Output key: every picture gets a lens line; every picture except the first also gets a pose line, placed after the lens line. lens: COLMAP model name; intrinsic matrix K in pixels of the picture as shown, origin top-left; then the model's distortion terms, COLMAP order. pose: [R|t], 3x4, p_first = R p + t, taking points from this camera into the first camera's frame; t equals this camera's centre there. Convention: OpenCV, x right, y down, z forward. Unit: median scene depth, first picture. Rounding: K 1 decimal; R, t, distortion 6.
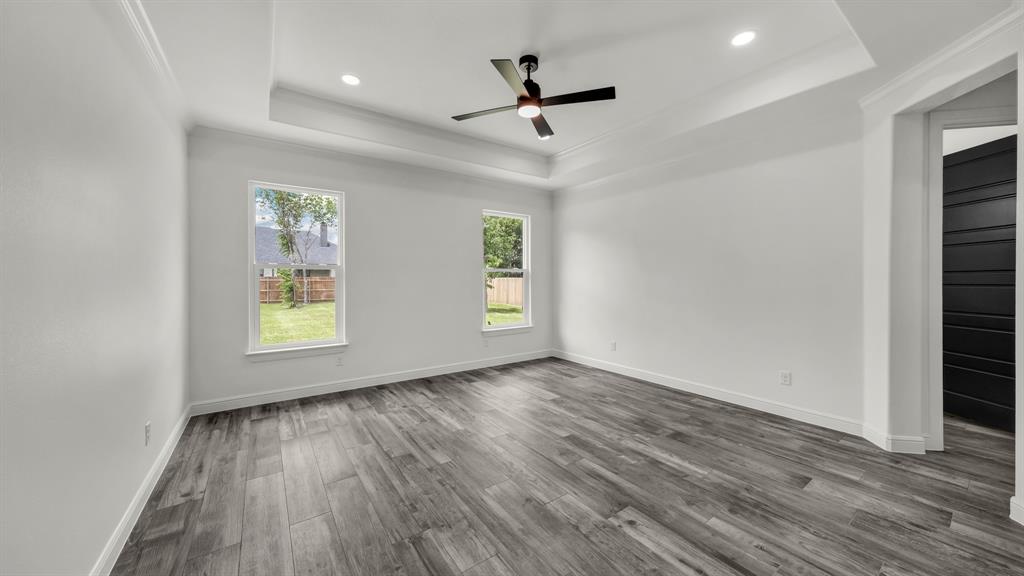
lens RADIAL K [[349.3, 0, 512.8], [0, 349.3, 281.2], [0, 0, 1]] dist [-0.000672, 0.001041]
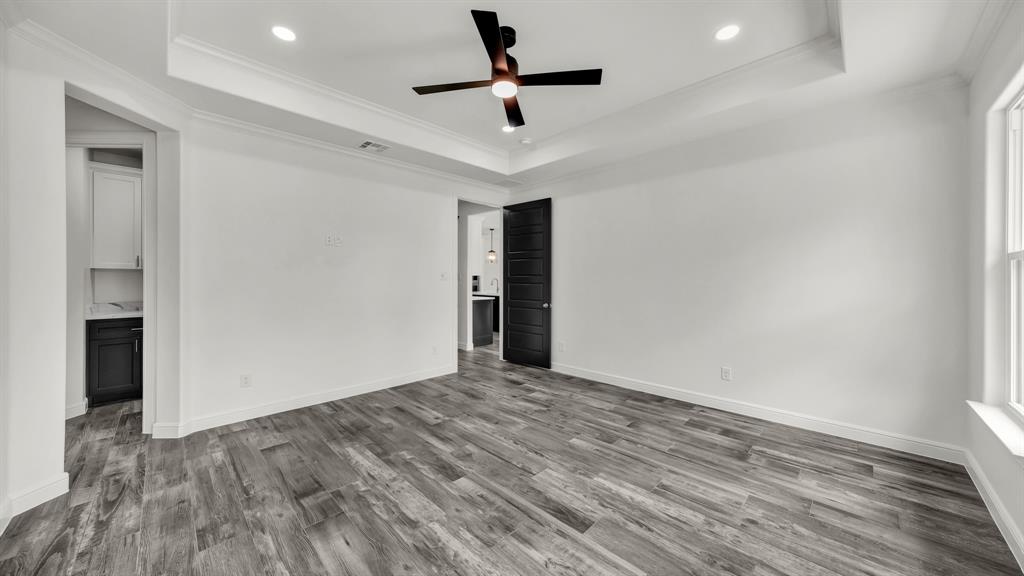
lens RADIAL K [[349.3, 0, 508.2], [0, 349.3, 284.7], [0, 0, 1]] dist [-0.000672, 0.001041]
pose [[-0.987232, 0.002843, -0.159263, 0.194378], [0.000254, 0.999868, 0.016273, -0.010703], [0.159288, 0.016025, -0.987102, 2.056036]]
